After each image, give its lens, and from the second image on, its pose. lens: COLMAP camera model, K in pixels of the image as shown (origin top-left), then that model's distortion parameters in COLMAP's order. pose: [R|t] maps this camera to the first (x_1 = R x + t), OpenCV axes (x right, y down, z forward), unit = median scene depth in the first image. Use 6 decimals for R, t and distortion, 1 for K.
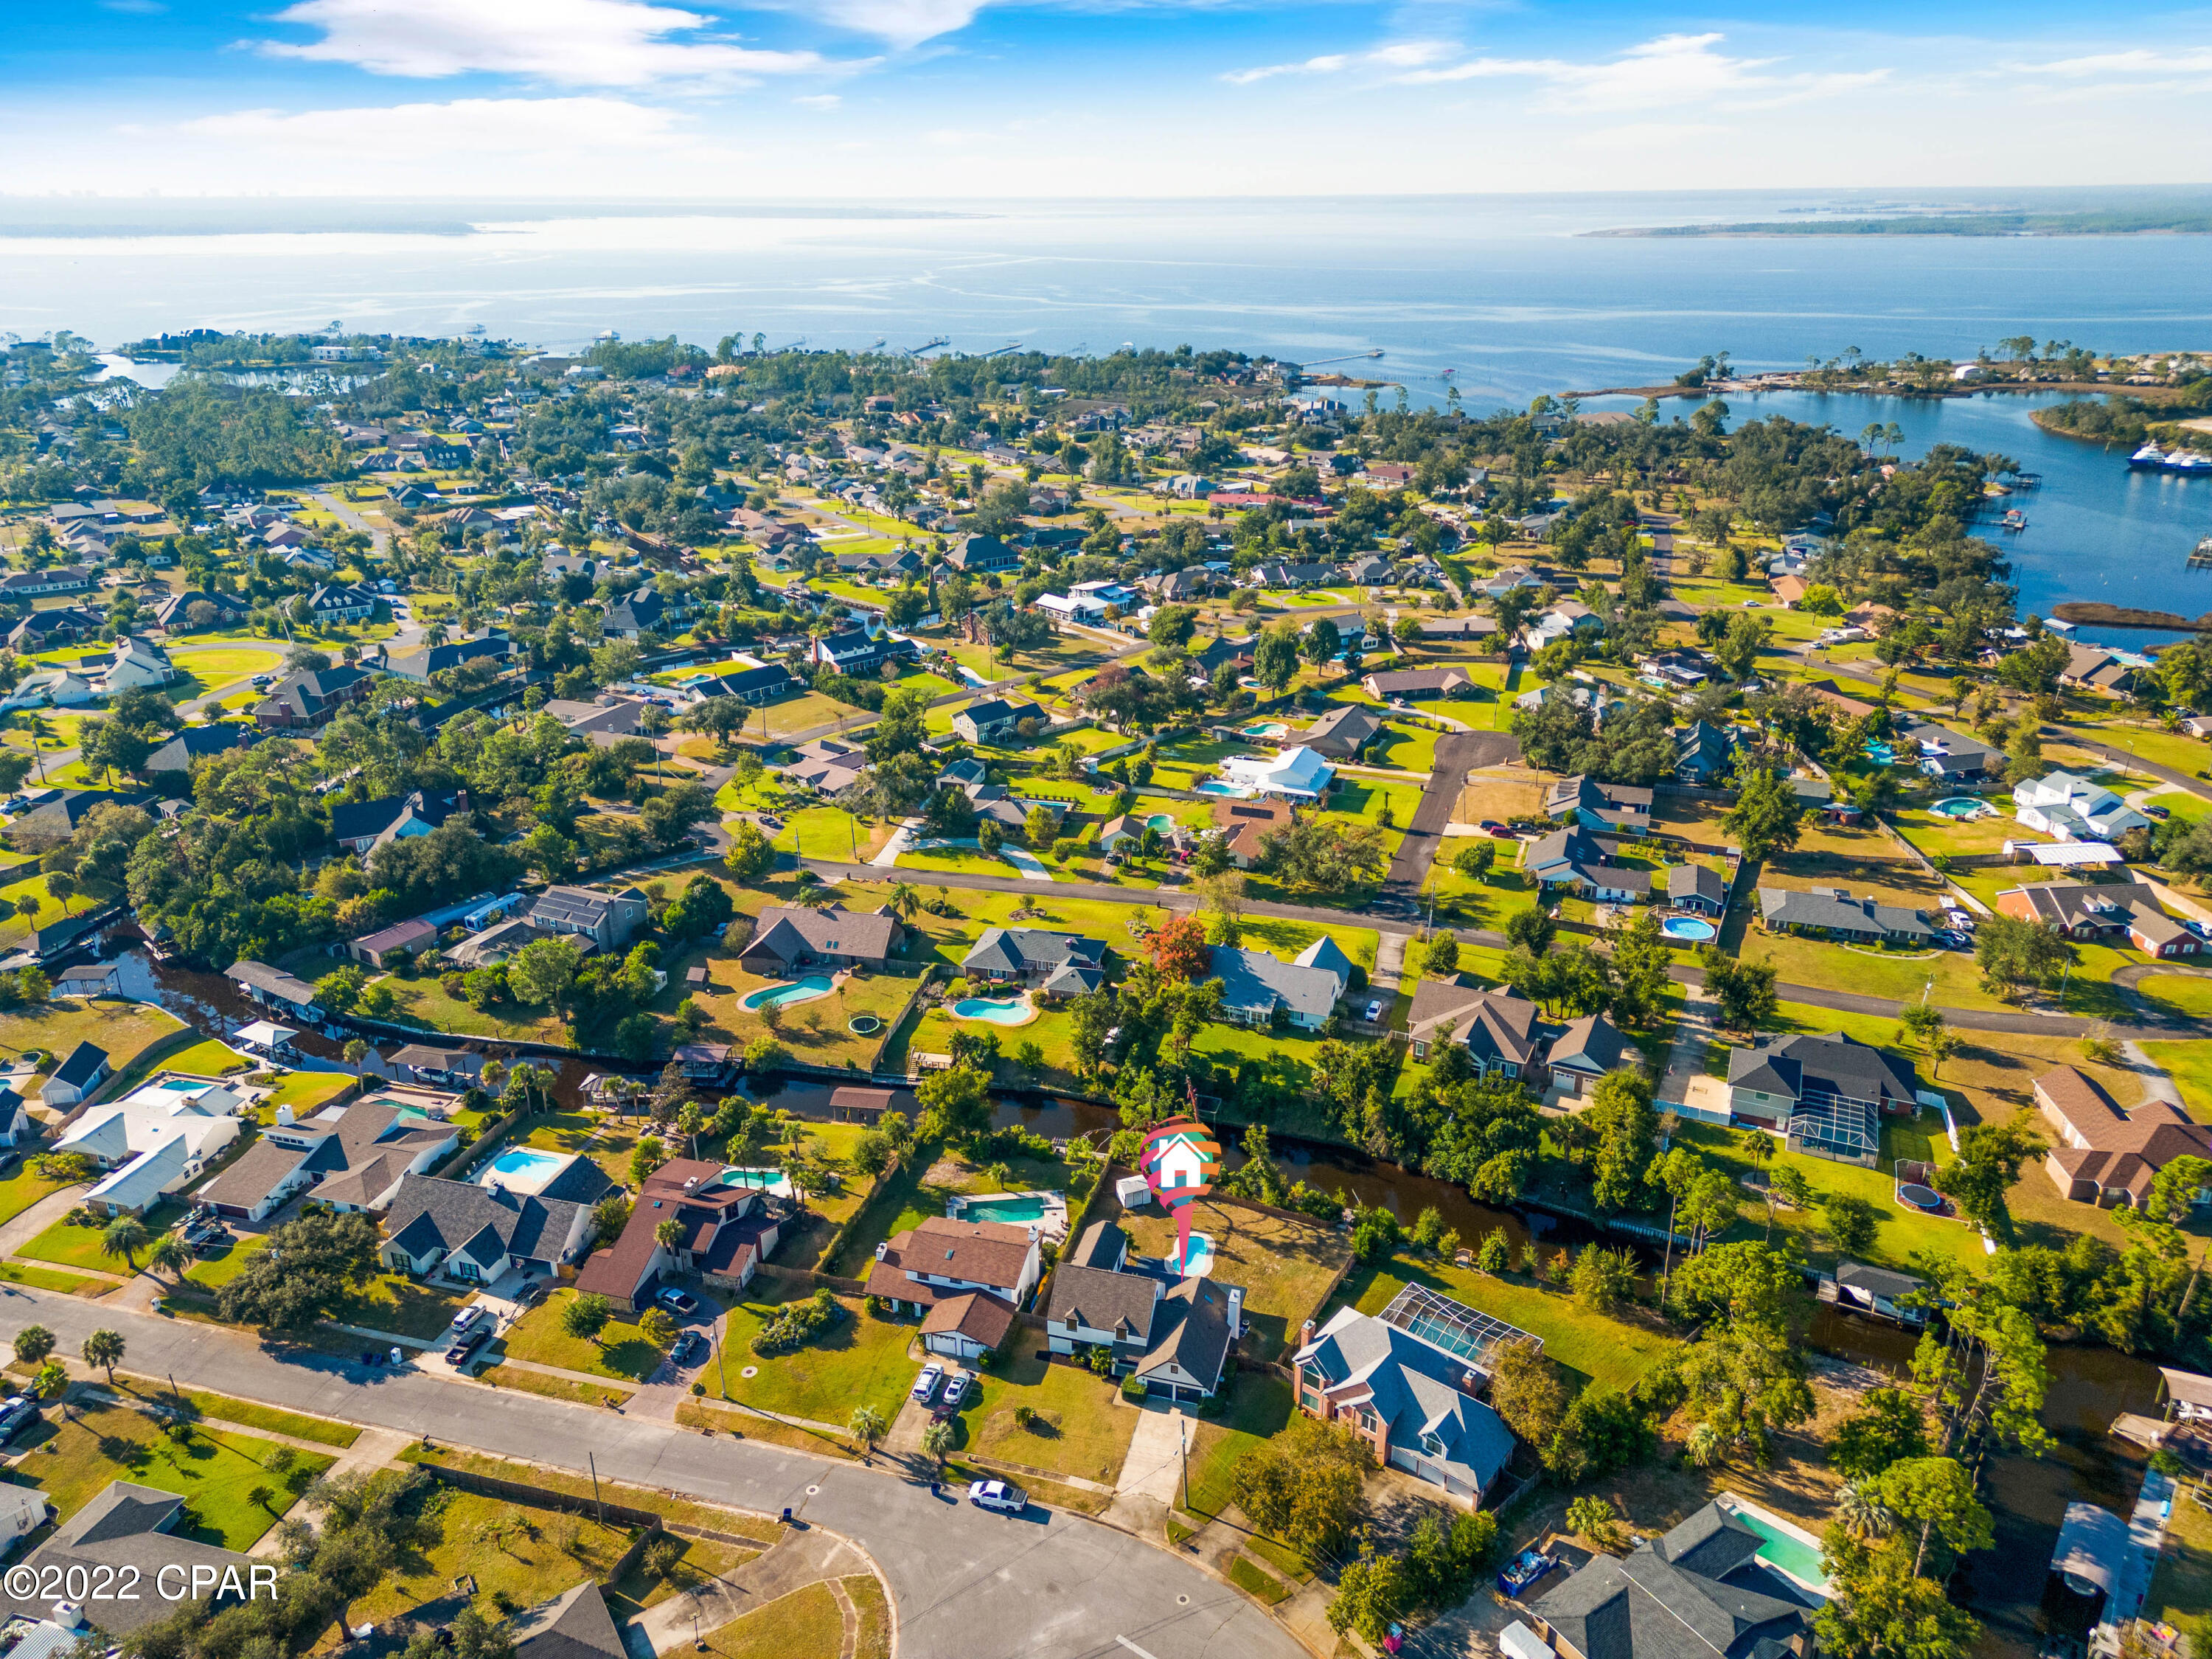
lens RADIAL K [[1659.3, 0, 1132.5], [0, 1659.3, 836.6], [0, 0, 1]] dist [0.075110, -0.034717]
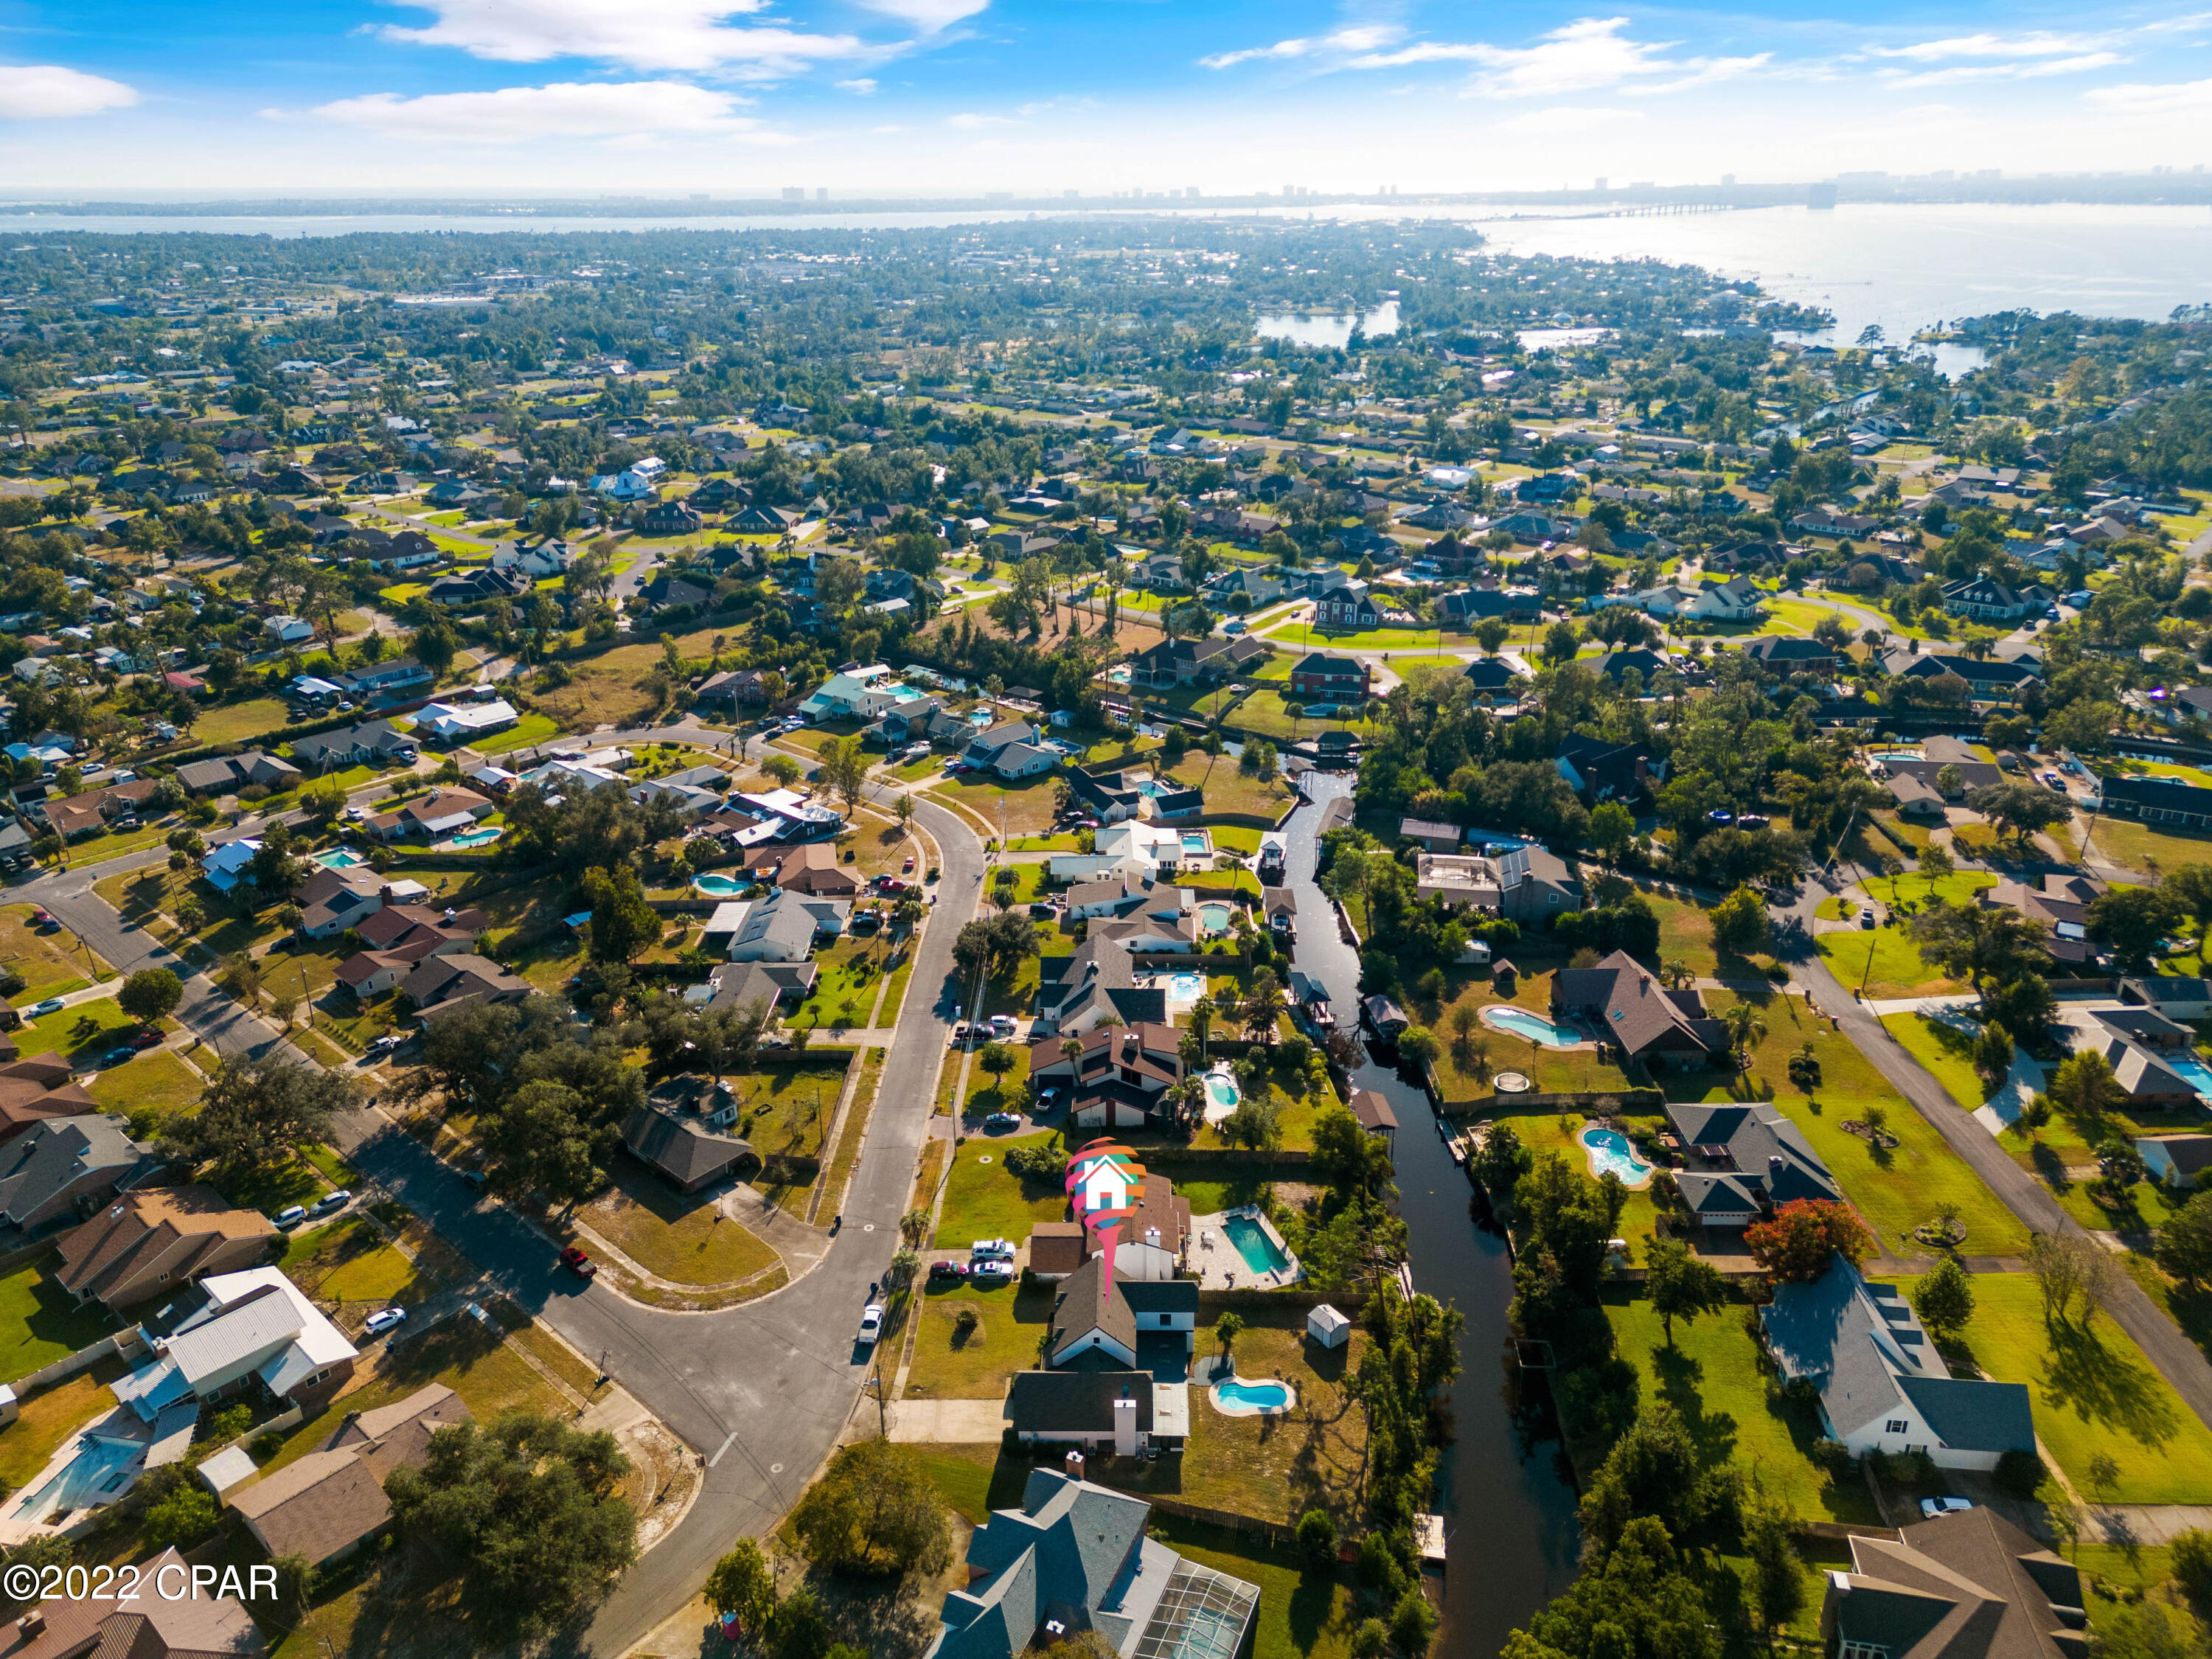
lens RADIAL K [[1588.8, 0, 1106.0], [0, 1588.8, 829.5], [0, 0, 1]] dist [0.072621, -0.000041]
pose [[0.234866, 0.389384, -0.890628, 0.798558], [-0.389184, 0.877281, 0.280917, -0.273109], [0.890715, 0.280640, 0.357586, 0.651720]]
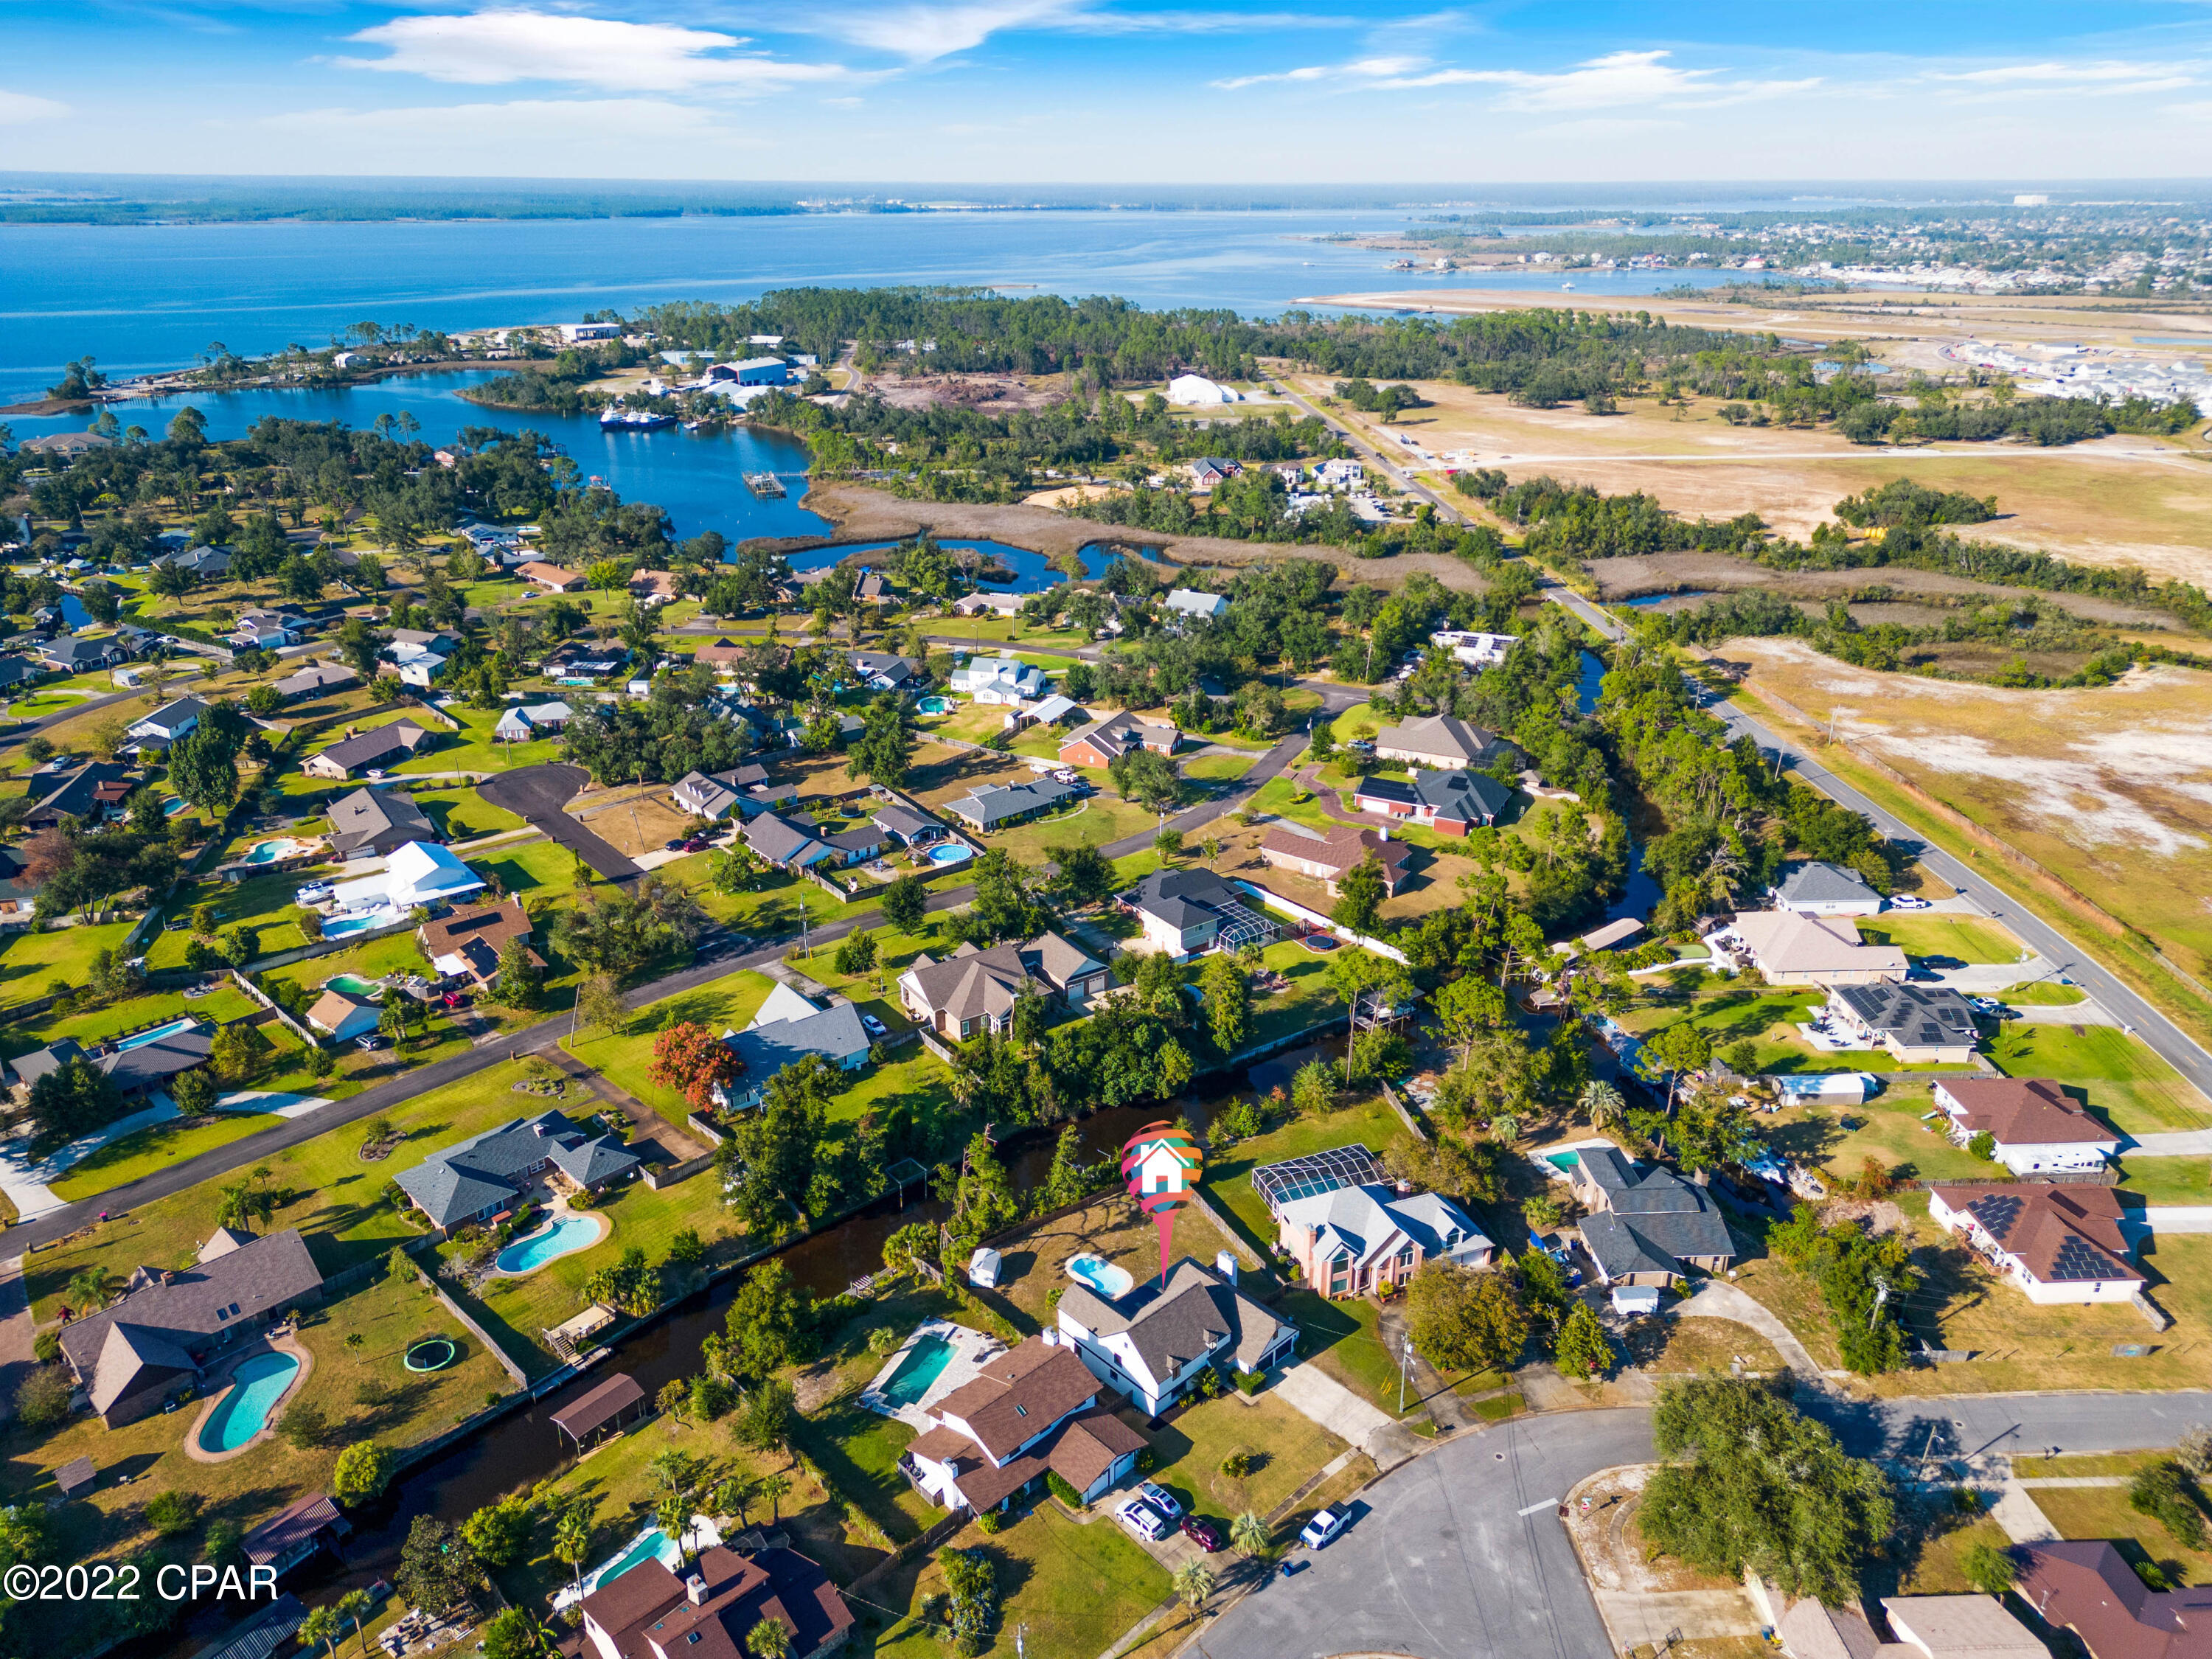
lens RADIAL K [[1588.8, 0, 1106.0], [0, 1588.8, 829.5], [0, 0, 1]] dist [0.072621, -0.000041]
pose [[0.528852, -0.354555, 0.771107, -0.730726], [0.343976, 0.920135, 0.187168, -0.205167], [-0.775884, 0.166259, 0.608574, 0.451340]]
